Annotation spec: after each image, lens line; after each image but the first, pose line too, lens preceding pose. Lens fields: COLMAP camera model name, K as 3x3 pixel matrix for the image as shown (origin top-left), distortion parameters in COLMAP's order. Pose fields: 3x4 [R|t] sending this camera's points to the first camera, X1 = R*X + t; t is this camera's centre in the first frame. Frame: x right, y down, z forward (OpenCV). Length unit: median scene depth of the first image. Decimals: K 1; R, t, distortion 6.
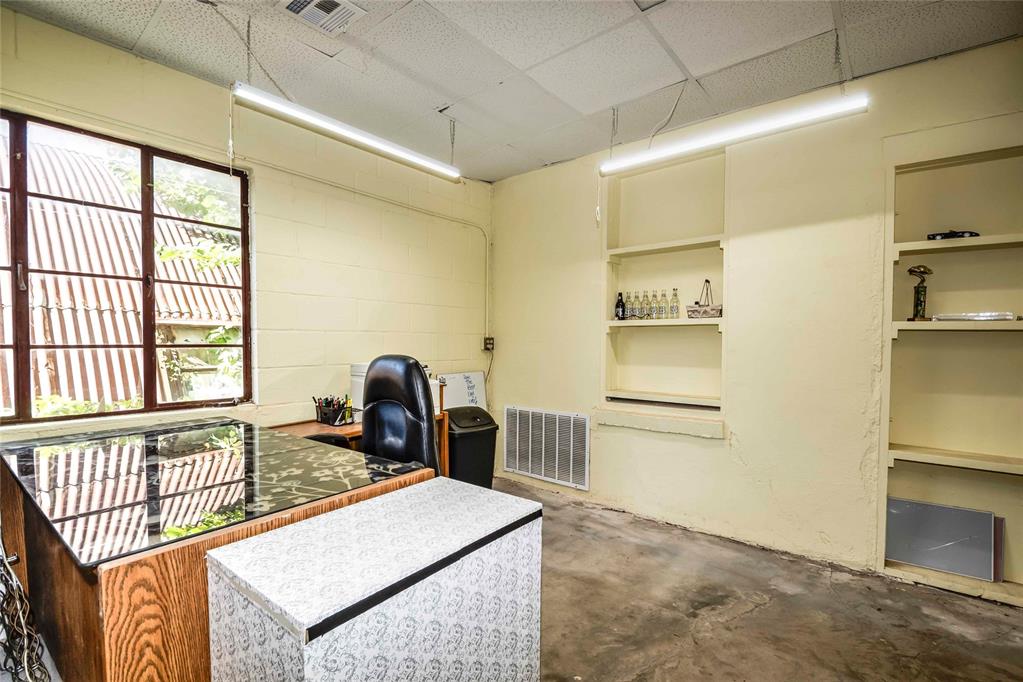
lens RADIAL K [[446.5, 0, 510.8], [0, 446.5, 359.5], [0, 0, 1]] dist [0.003480, -0.009507]
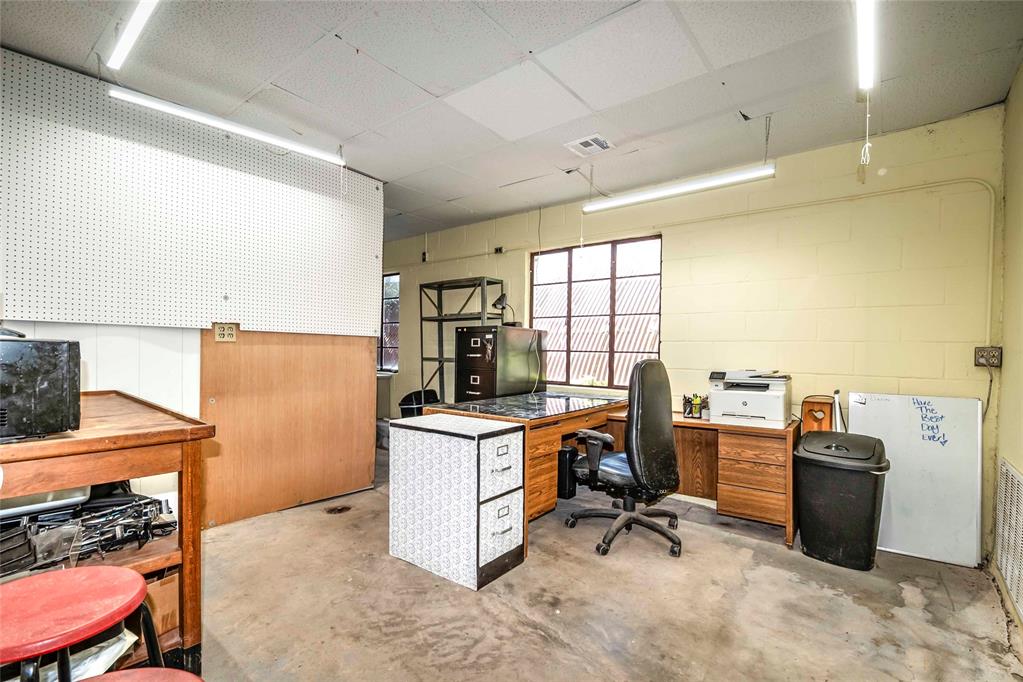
lens RADIAL K [[446.5, 0, 510.8], [0, 446.5, 359.5], [0, 0, 1]] dist [0.003480, -0.009507]
pose [[0.031405, 0.018079, -0.999343, 0.872651], [-0.055415, 0.998330, 0.016319, -0.005232], [0.997969, 0.054866, 0.032354, 0.491958]]
